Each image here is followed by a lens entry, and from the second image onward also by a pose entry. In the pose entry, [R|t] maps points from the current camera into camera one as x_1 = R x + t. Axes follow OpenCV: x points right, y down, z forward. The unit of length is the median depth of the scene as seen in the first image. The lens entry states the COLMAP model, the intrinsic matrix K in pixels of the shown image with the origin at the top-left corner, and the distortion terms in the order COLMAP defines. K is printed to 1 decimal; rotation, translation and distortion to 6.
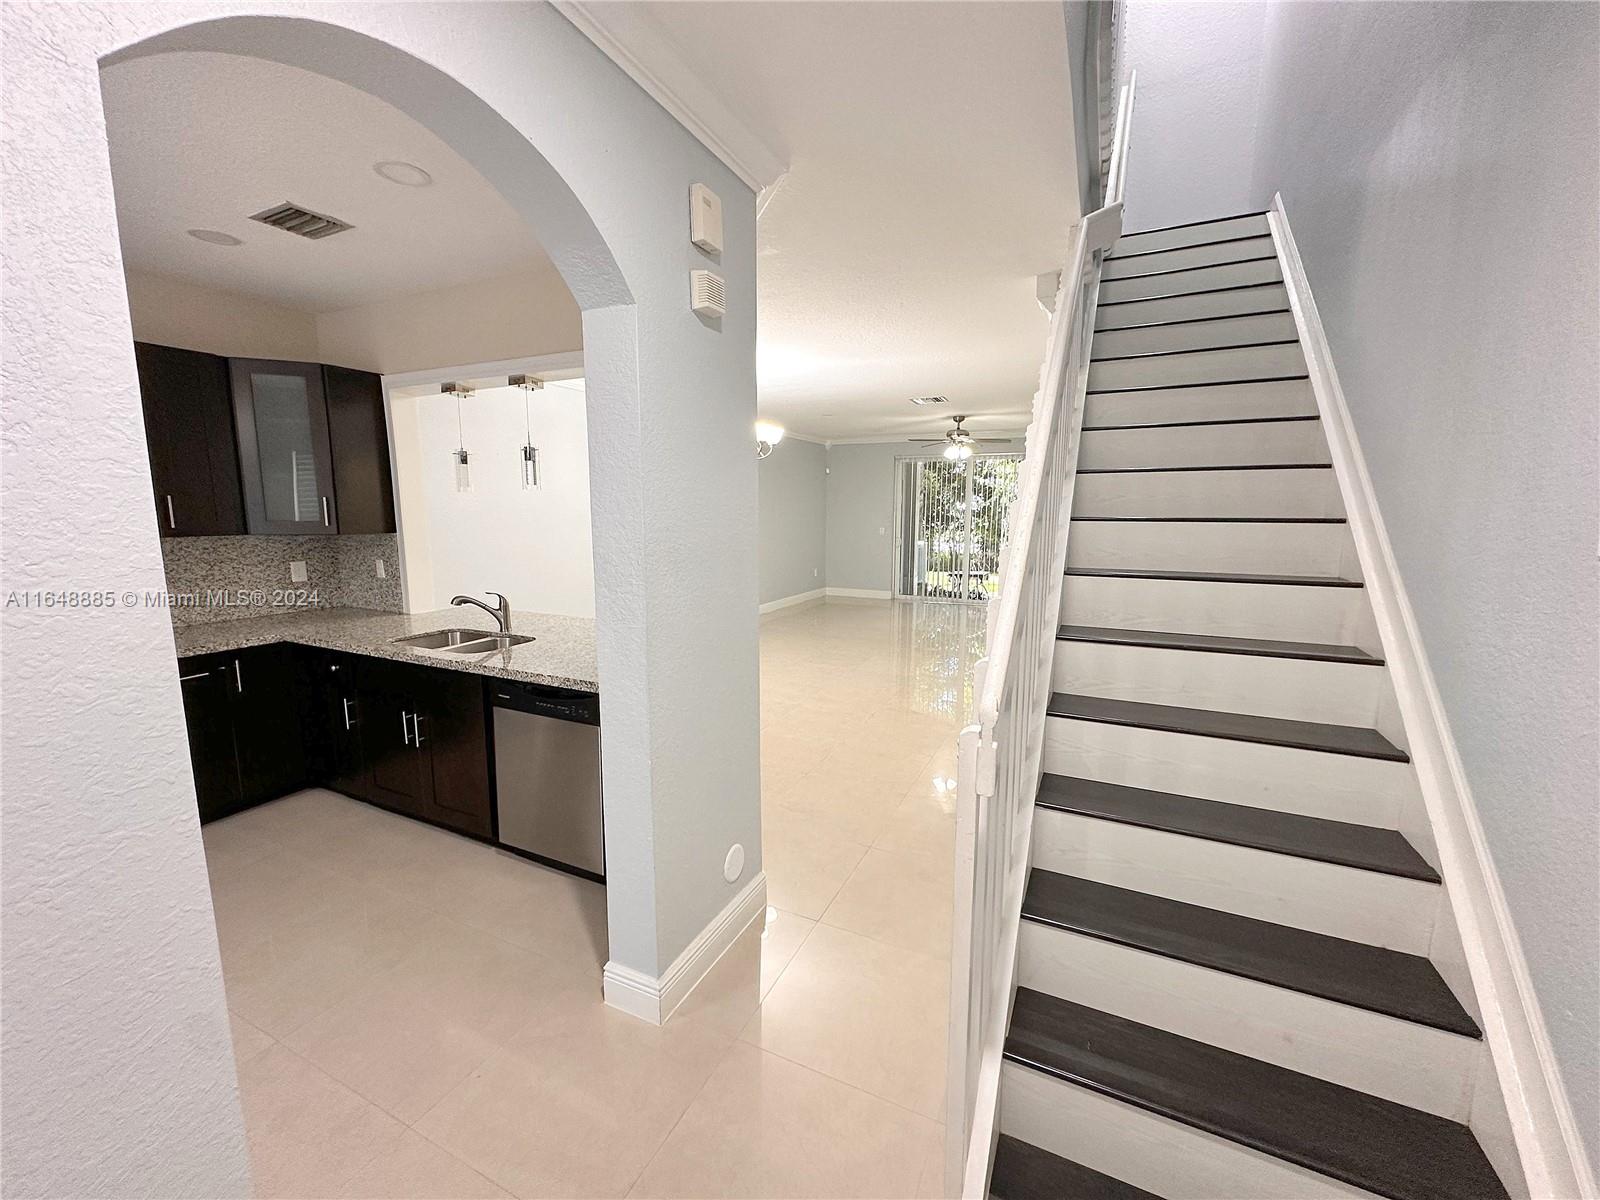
lens RADIAL K [[640.7, 0, 804.1], [0, 640.7, 597.0], [0, 0, 1]] dist [-0.000918, 0.000020]
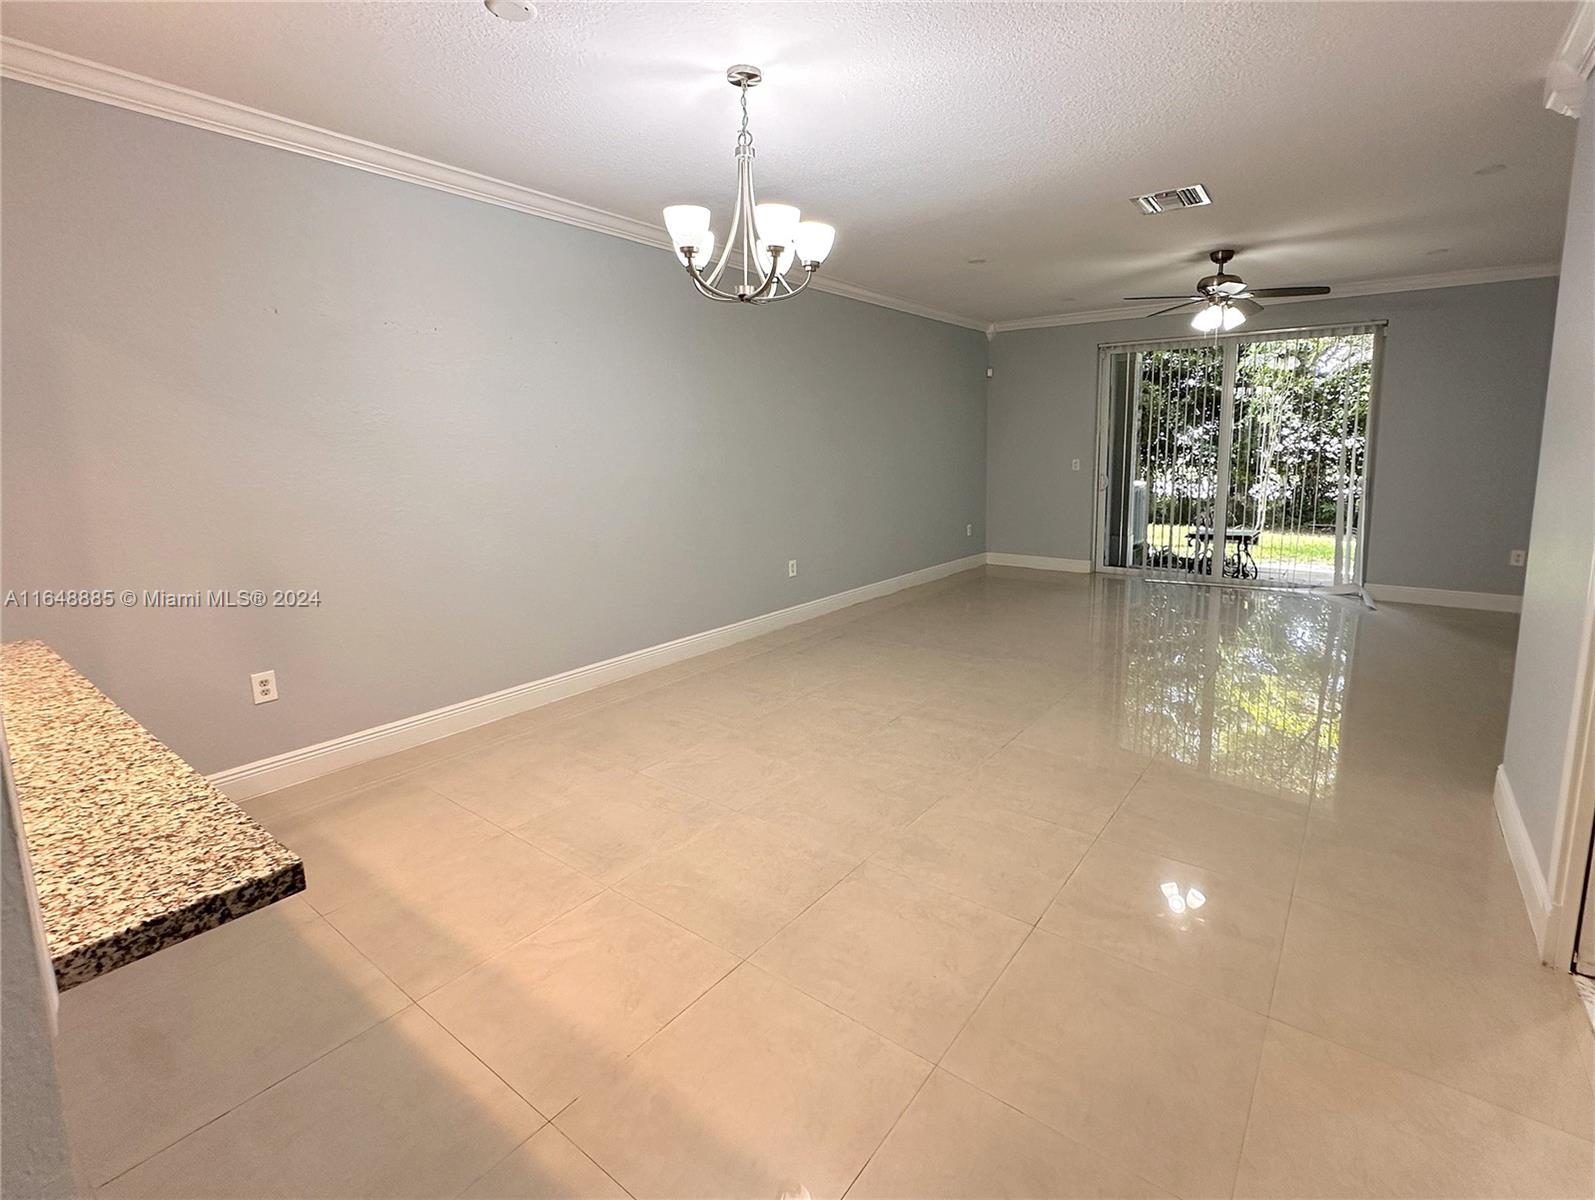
lens RADIAL K [[748.3, 0, 823.0], [0, 748.3, 546.5], [0, 0, 1]] dist [0.001816, 0.000235]
pose [[0.977423, 0.010113, -0.211049, 0.034003], [-0.010304, 0.999947, 0.000197, -0.019964], [0.211040, 0.001983, 0.977475, 0.220806]]
